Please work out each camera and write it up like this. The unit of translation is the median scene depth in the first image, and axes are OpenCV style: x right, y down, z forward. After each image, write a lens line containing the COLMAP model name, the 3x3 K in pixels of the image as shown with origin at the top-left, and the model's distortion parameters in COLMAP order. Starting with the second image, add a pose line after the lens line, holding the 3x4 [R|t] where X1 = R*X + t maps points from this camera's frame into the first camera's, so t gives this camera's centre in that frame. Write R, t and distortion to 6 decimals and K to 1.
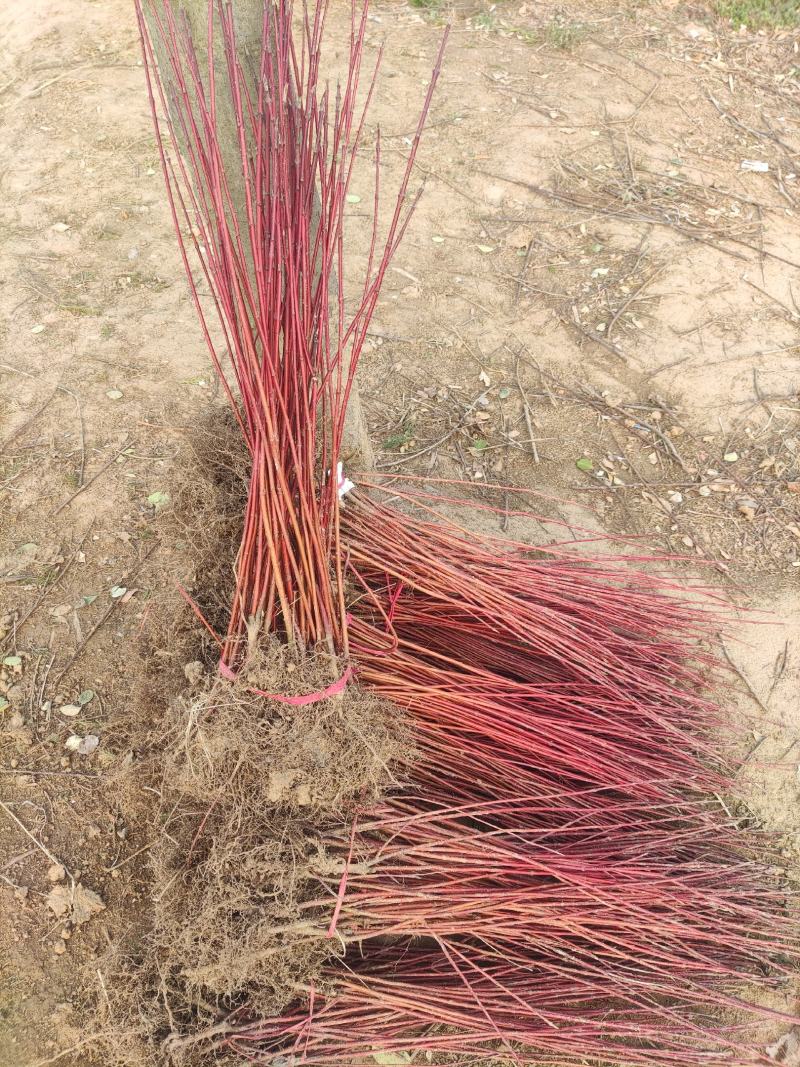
lens RADIAL K [[751.4, 0, 400.0], [0, 751.4, 533.5], [0, 0, 1]] dist [-0.005089, -0.055817]
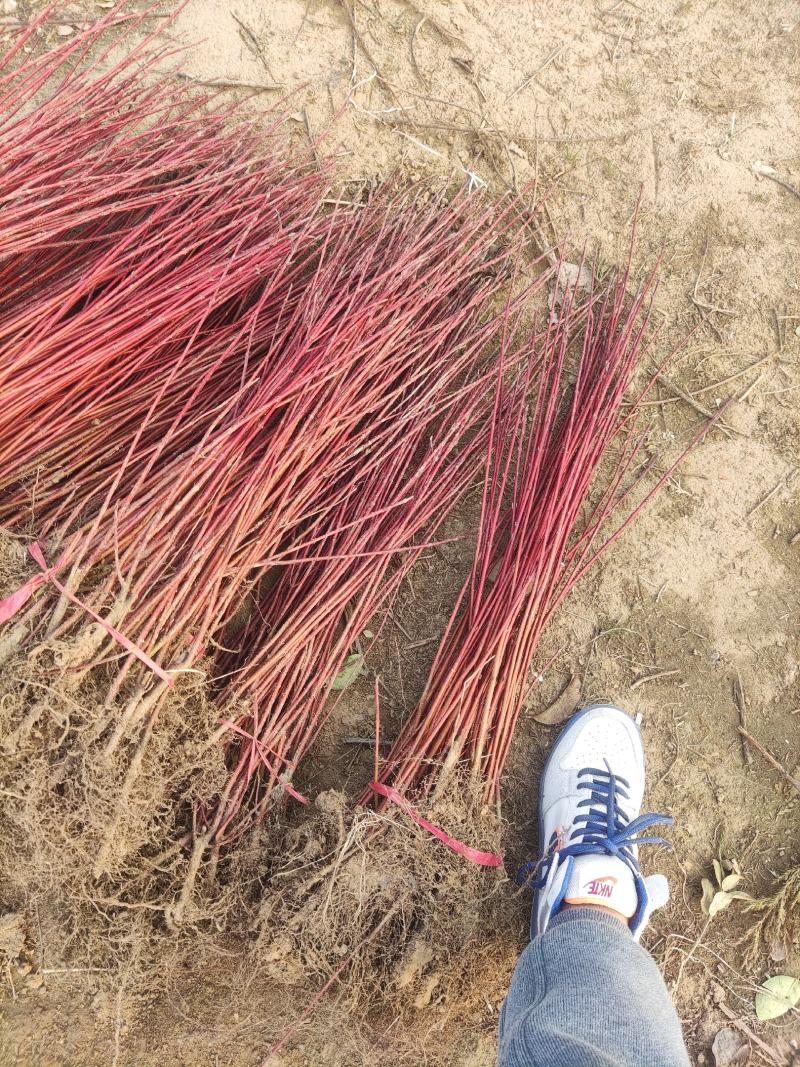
lens RADIAL K [[751.4, 0, 400.0], [0, 751.4, 533.5], [0, 0, 1]] dist [-0.005089, -0.055817]
pose [[0.498845, -0.859186, 0.113811, 0.063286], [0.720922, 0.484240, 0.495765, 0.232911], [-0.481066, -0.165261, 0.860967, 0.224572]]
